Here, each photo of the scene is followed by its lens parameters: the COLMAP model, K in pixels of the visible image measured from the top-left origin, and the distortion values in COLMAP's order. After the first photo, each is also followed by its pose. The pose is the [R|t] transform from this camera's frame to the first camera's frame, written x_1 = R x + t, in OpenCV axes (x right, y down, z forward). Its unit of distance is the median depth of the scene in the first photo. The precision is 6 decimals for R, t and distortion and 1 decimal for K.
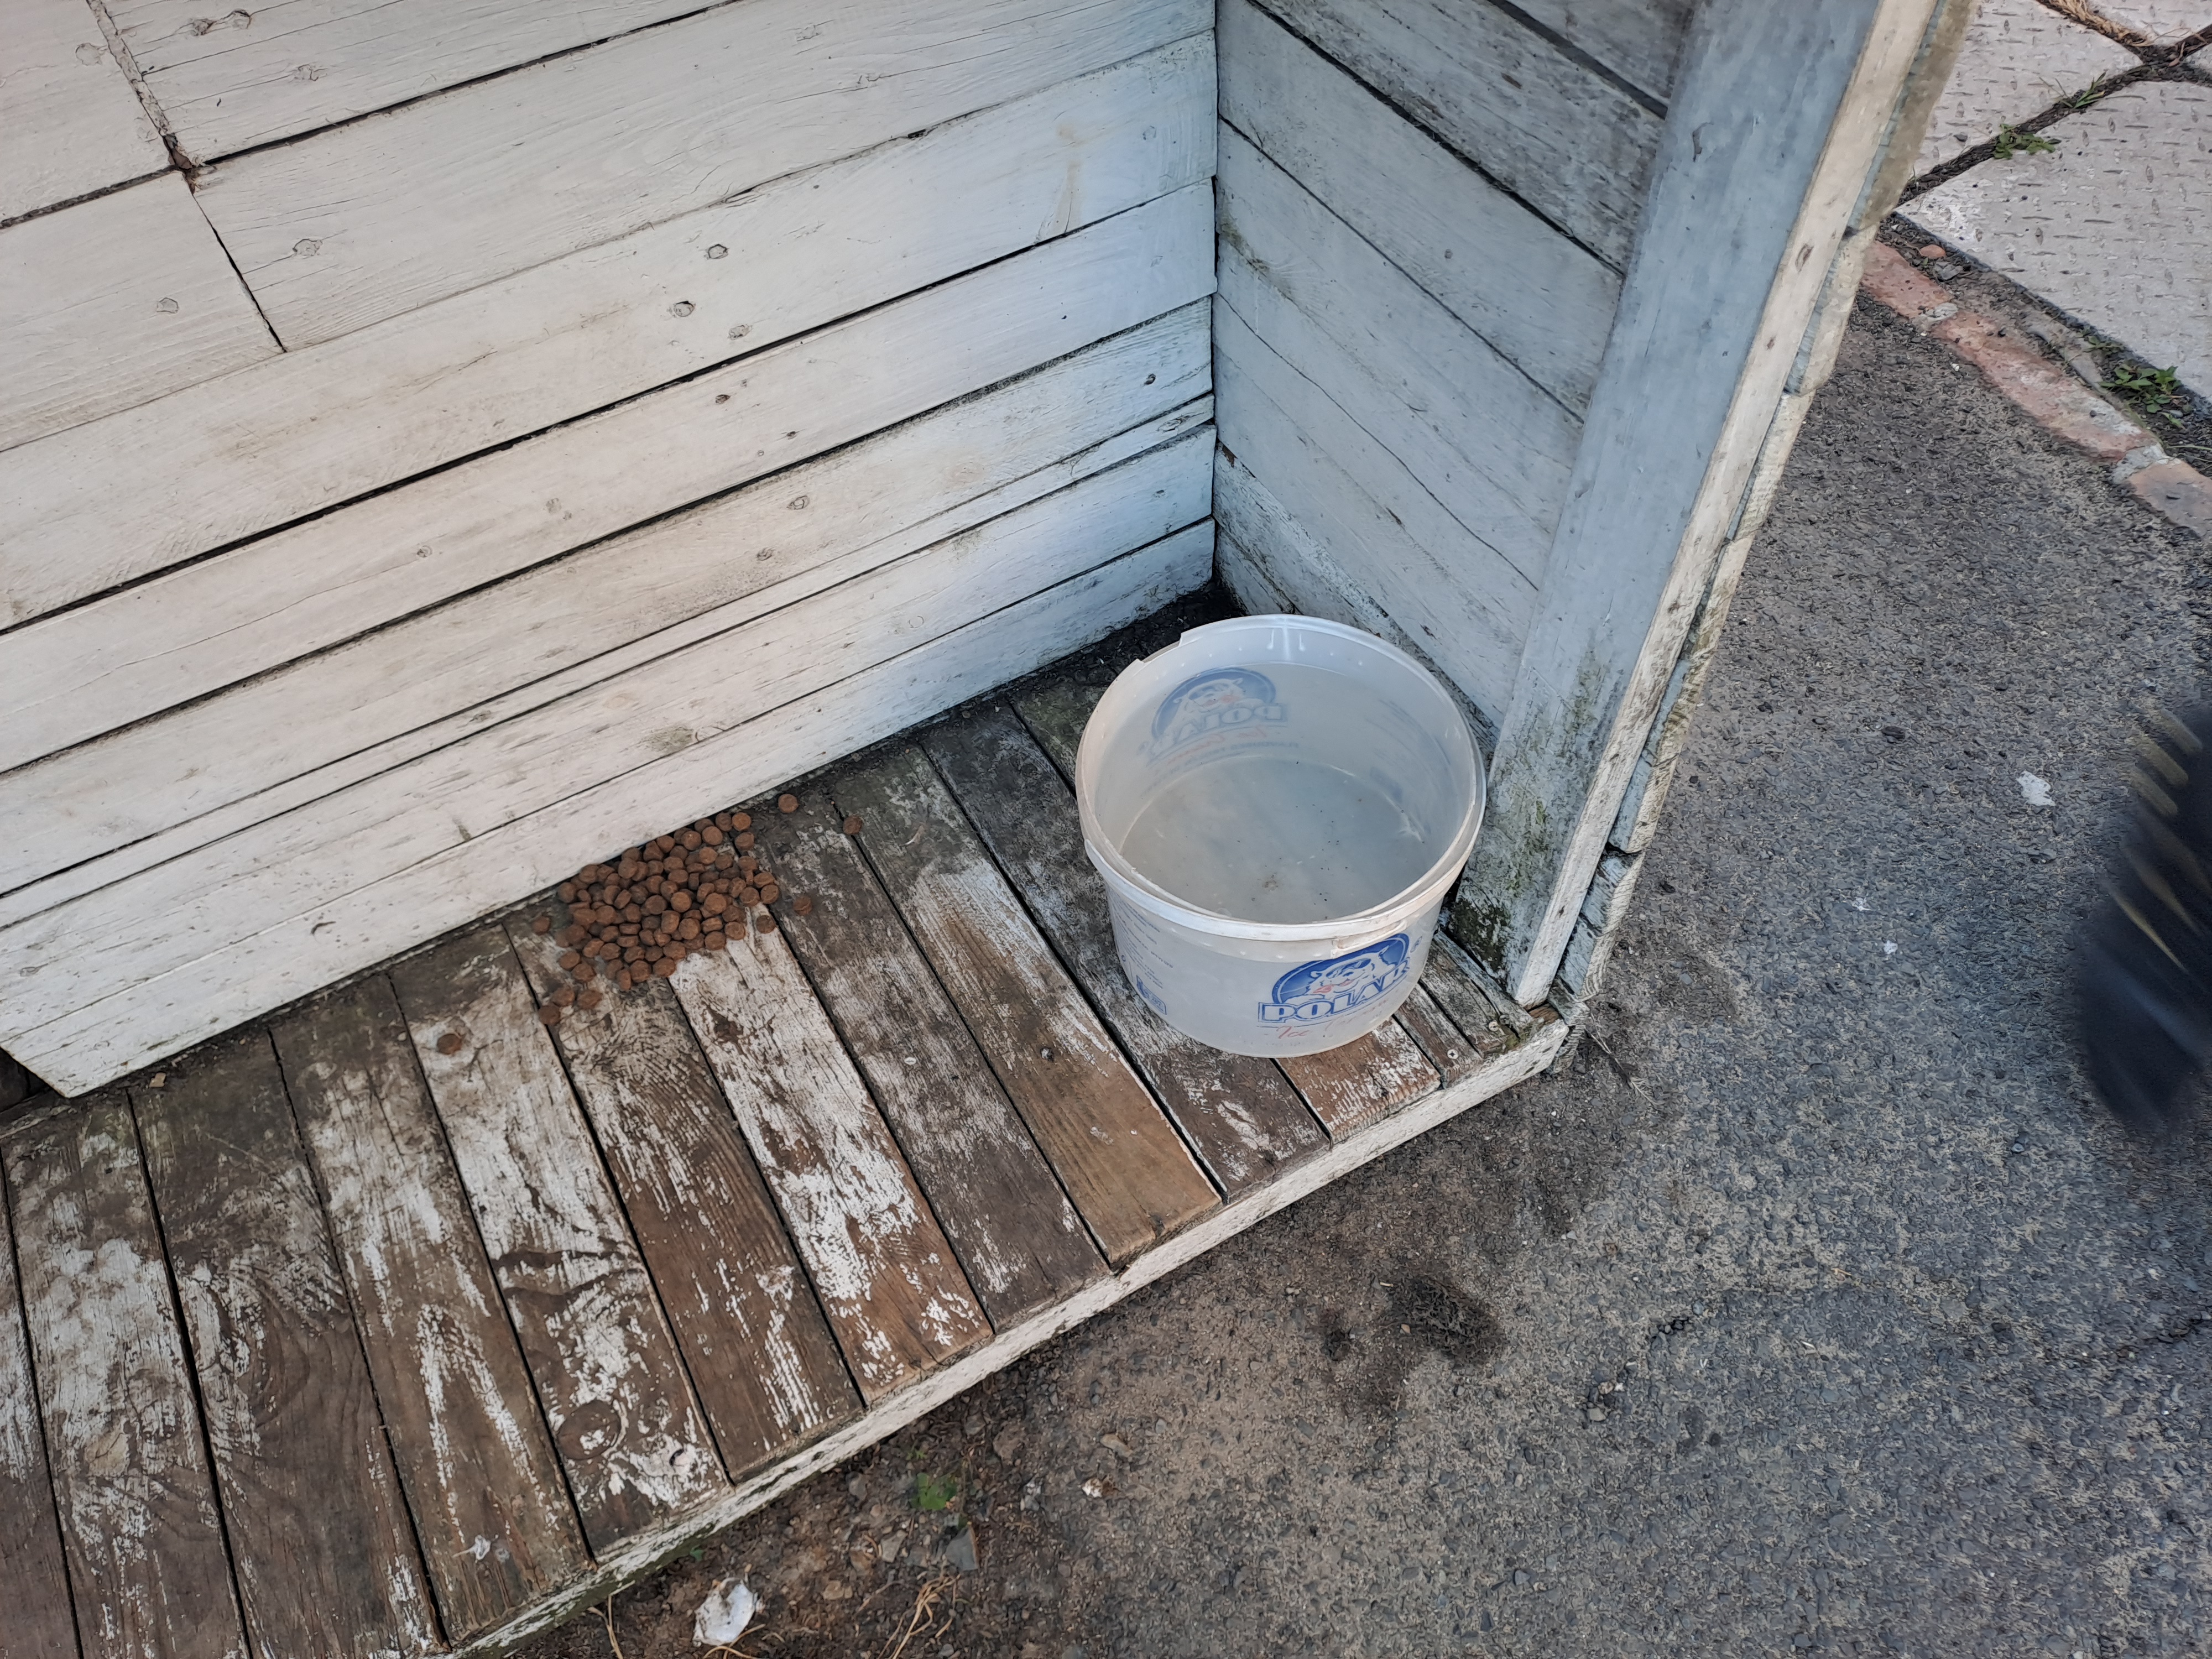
lens RADIAL K [[1612.3, 0, 1101.0], [0, 1612.3, 825.7], [0, 0, 1]] dist [0.072120, -0.068477]
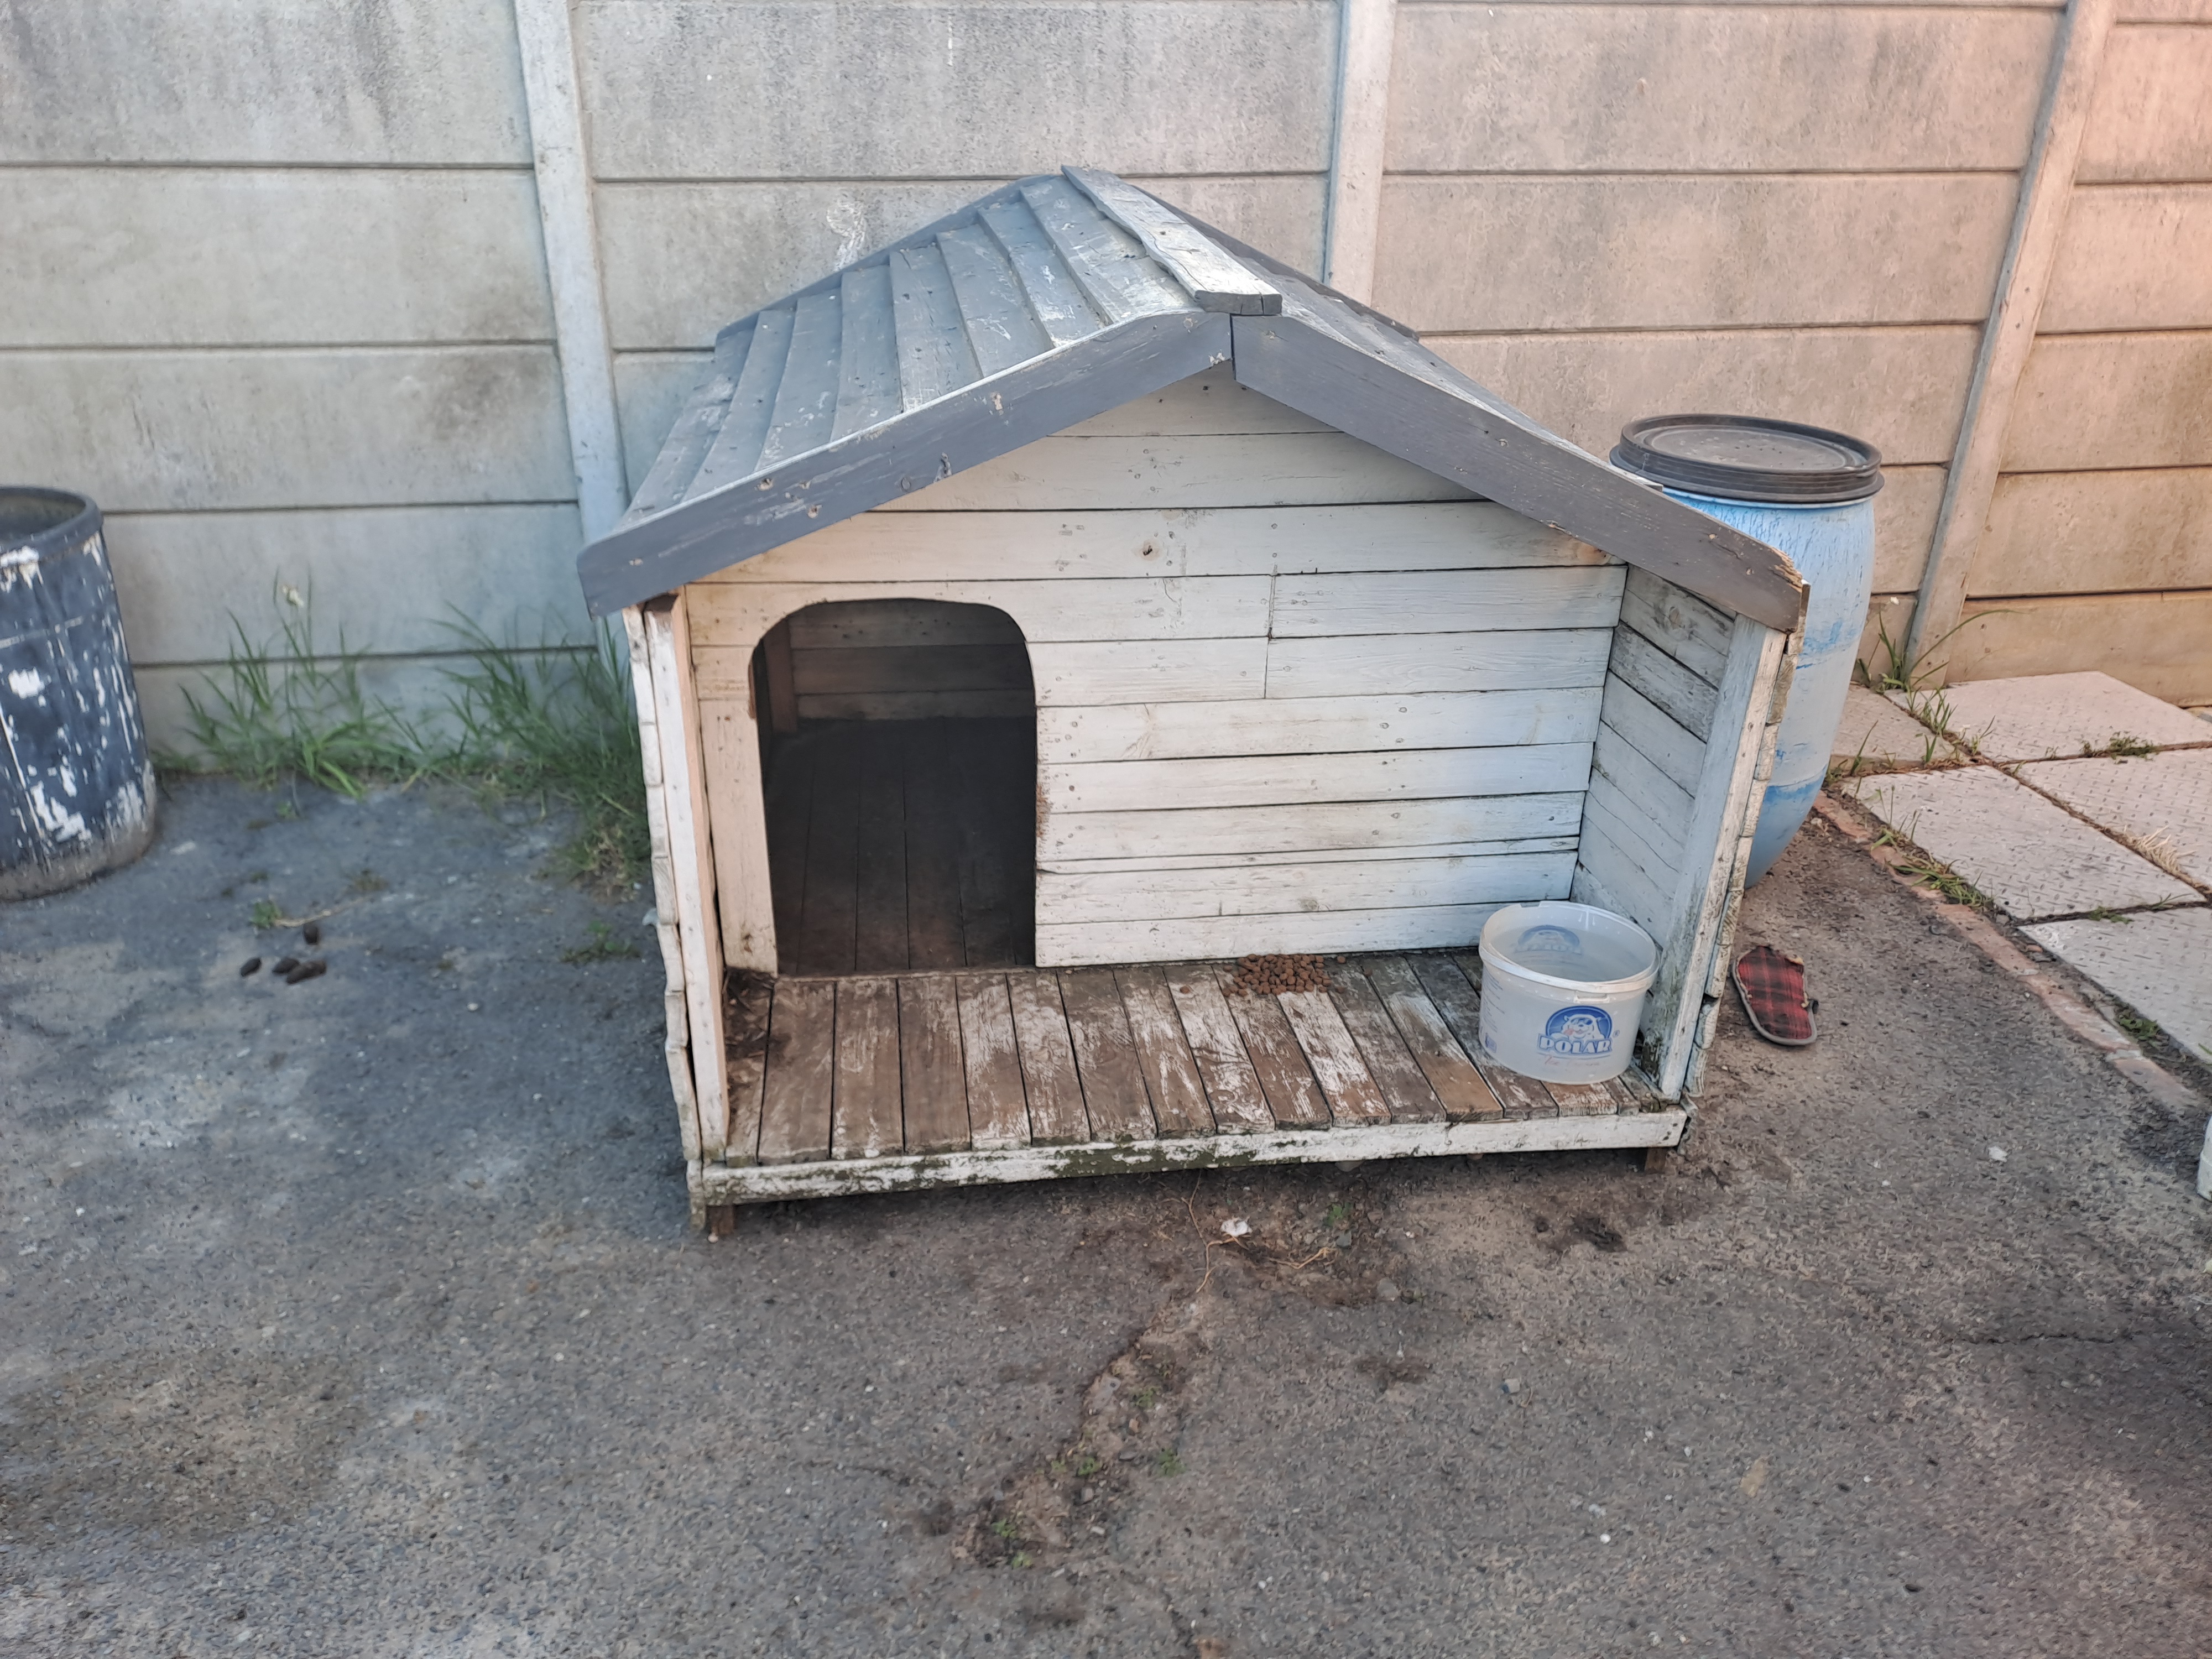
lens RADIAL K [[1612.3, 0, 1048.1], [0, 1612.3, 827.3], [0, 0, 1]] dist [0.072120, -0.068477]
pose [[0.917984, 0.219870, -0.330094, 0.143784], [-0.350088, 0.840333, -0.413857, 0.993307], [0.186394, 0.495477, 0.848387, -1.165434]]
